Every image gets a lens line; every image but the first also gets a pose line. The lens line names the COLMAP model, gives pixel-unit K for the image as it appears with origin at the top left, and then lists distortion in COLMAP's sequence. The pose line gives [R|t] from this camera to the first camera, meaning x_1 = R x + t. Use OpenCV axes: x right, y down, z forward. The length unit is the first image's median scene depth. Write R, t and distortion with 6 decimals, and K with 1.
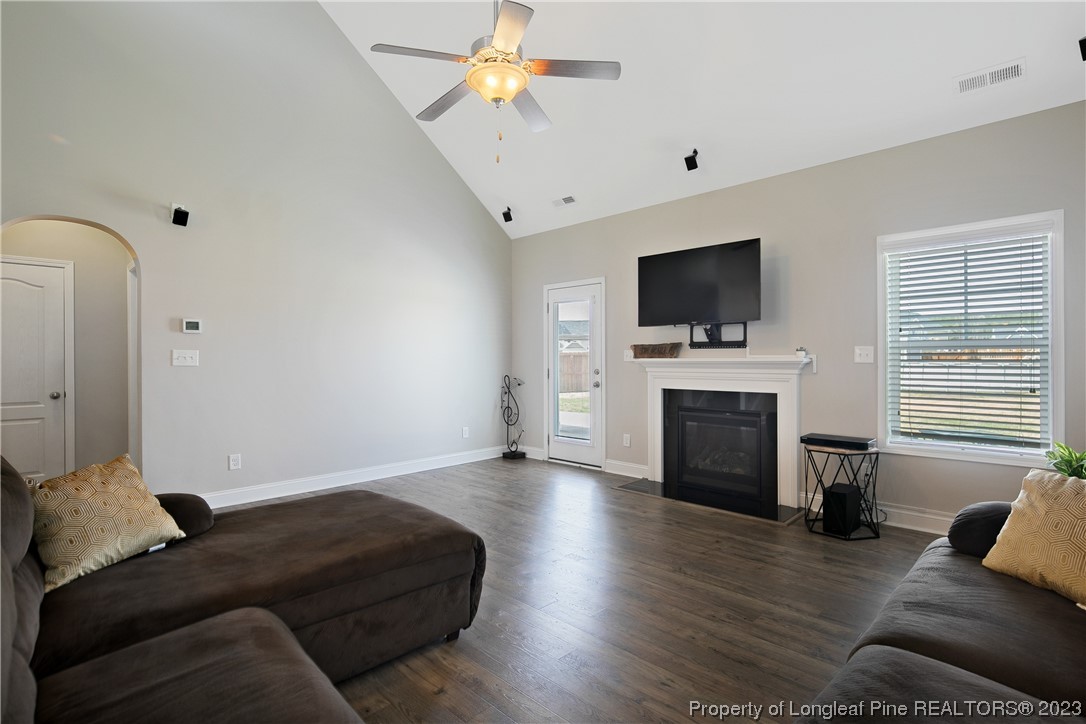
lens RADIAL K [[526.5, 0, 543.6], [0, 526.5, 359.9], [0, 0, 1]] dist [0.003750, -0.002645]
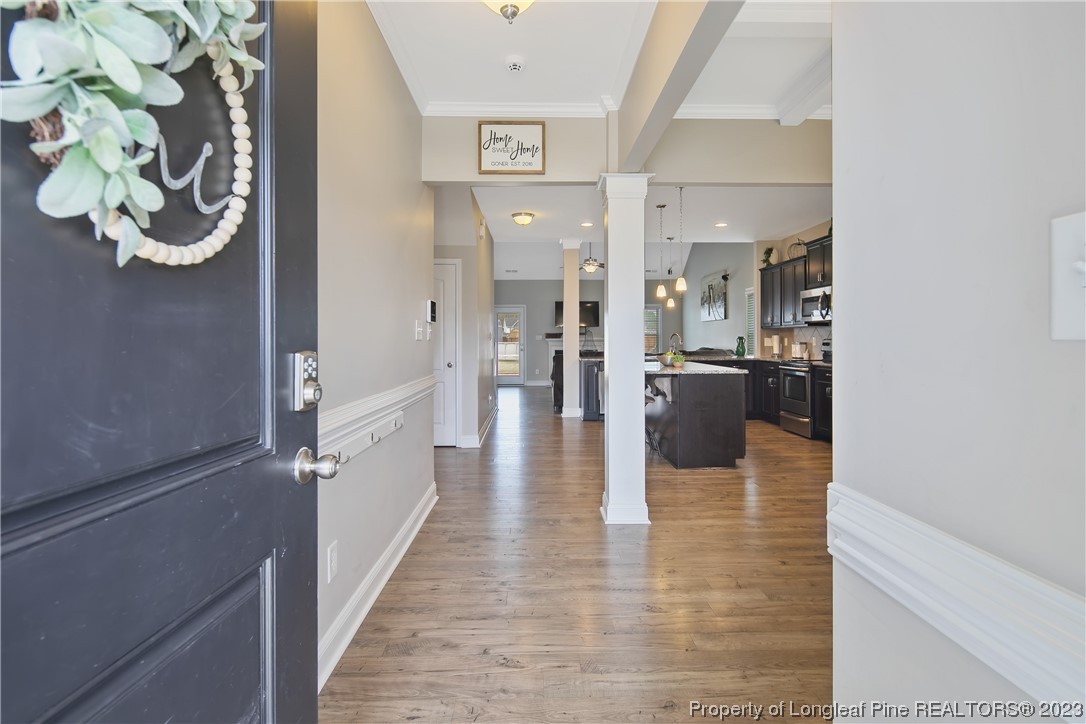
lens RADIAL K [[526.5, 0, 545.9], [0, 526.5, 338.1], [0, 0, 1]] dist [0.003750, -0.002645]
pose [[0.695517, 0.000002, 0.718510, -1.752453], [0.002059, 0.999996, -0.001995, 0.000382], [-0.718507, 0.002867, 0.695514, -0.832336]]
